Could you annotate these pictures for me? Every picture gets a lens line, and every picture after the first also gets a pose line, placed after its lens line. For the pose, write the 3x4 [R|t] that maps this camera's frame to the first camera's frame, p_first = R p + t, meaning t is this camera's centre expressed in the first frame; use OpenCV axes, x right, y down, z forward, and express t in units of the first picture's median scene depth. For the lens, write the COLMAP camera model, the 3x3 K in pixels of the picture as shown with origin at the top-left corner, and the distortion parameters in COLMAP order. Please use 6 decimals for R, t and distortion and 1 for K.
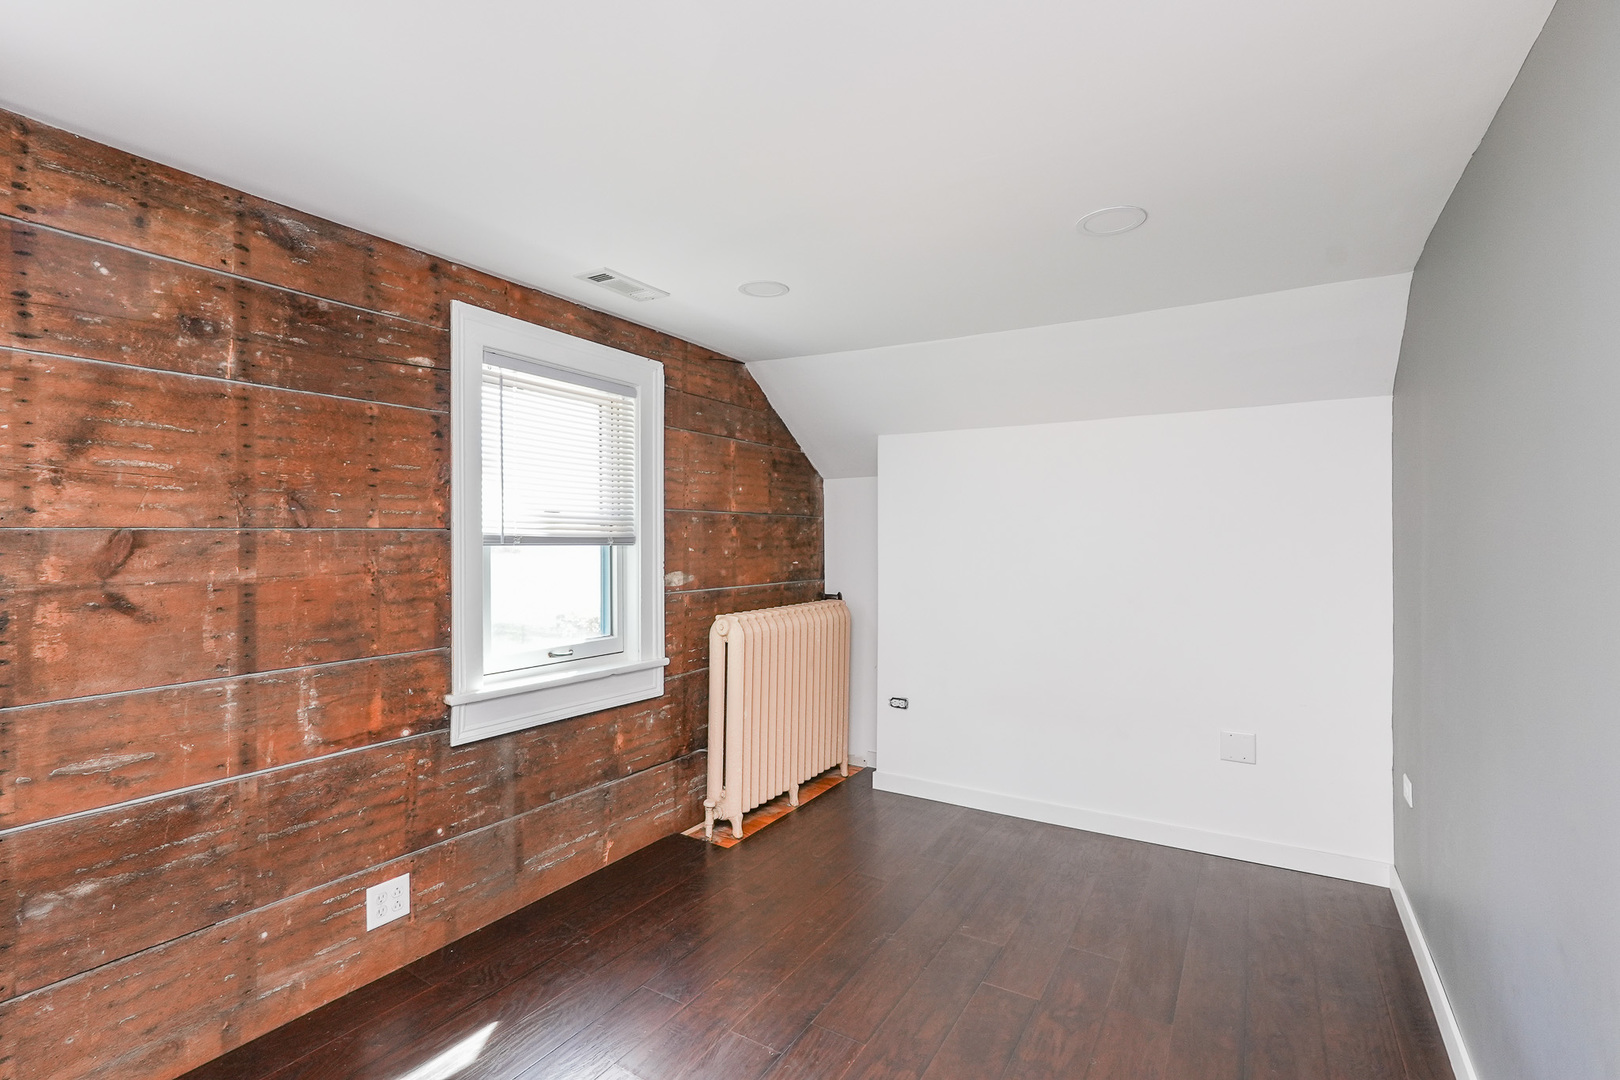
lens RADIAL K [[743.8, 0, 809.1], [0, 743.8, 532.2], [0, 0, 1]] dist [-0.016777, 0.007521]
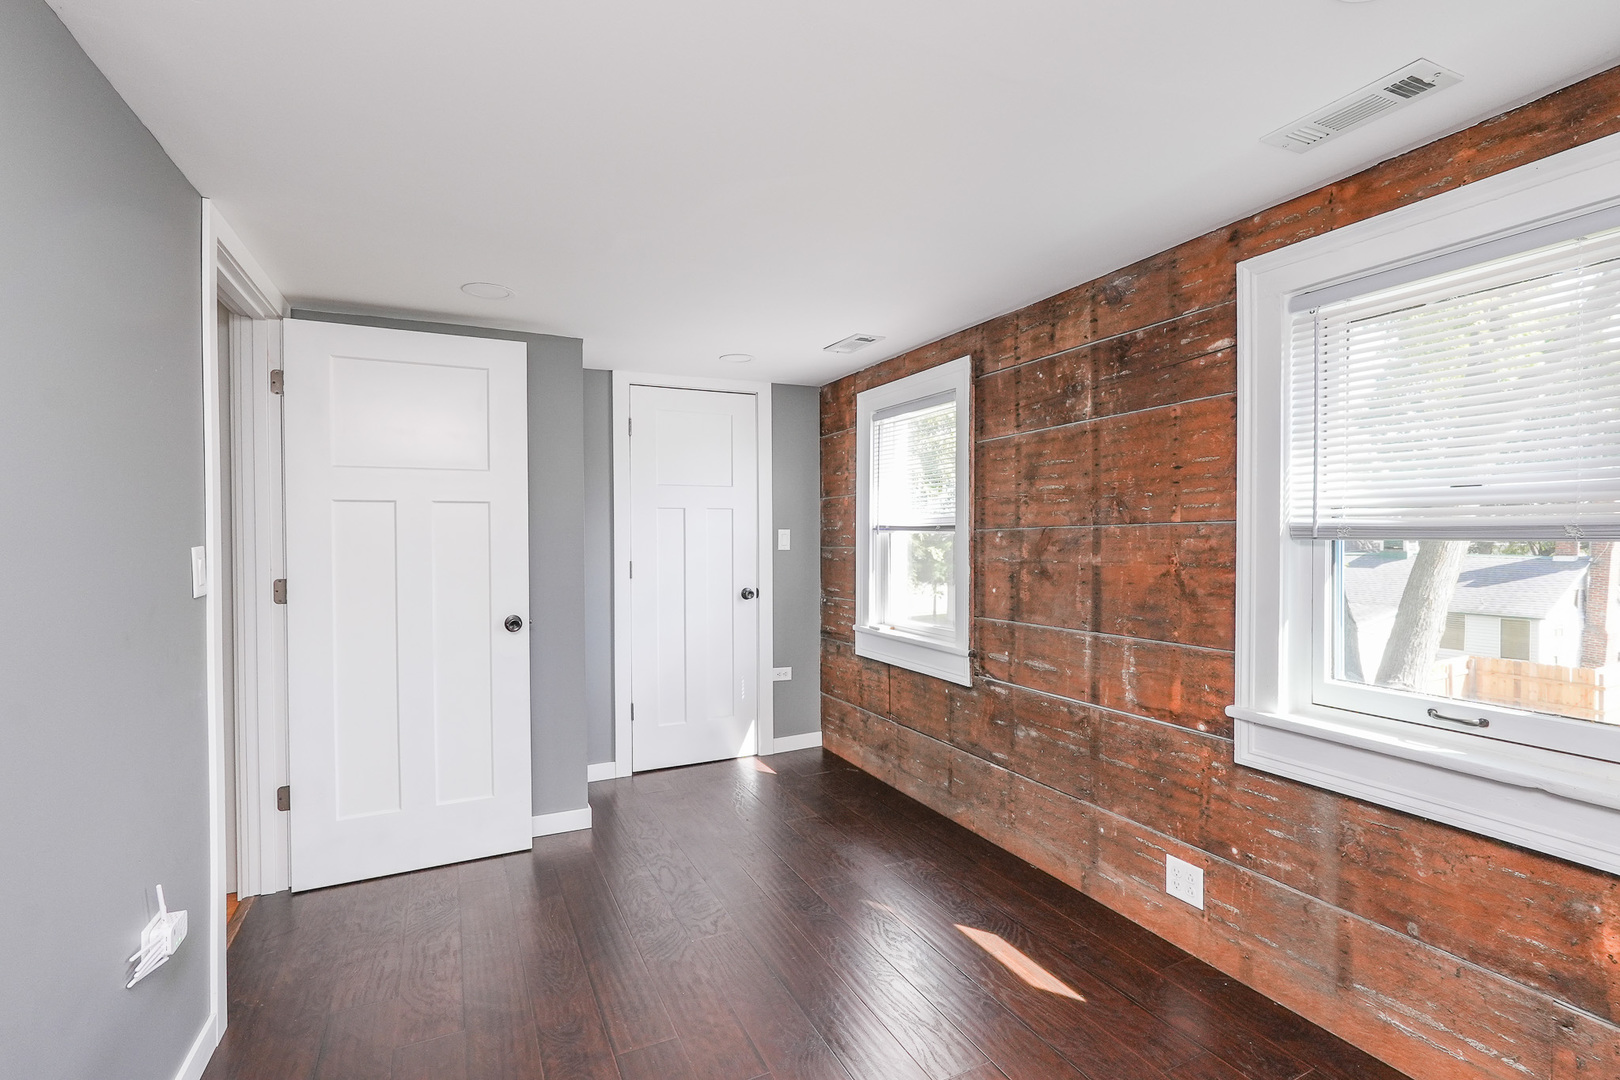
lens RADIAL K [[743.8, 0, 809.8], [0, 743.8, 547.3], [0, 0, 1]] dist [-0.016777, 0.007521]
pose [[-0.537946, 0.008670, -0.842935, 0.637081], [0.007876, 0.999955, 0.005259, 0.022262], [0.842942, -0.003810, -0.537990, 1.213855]]
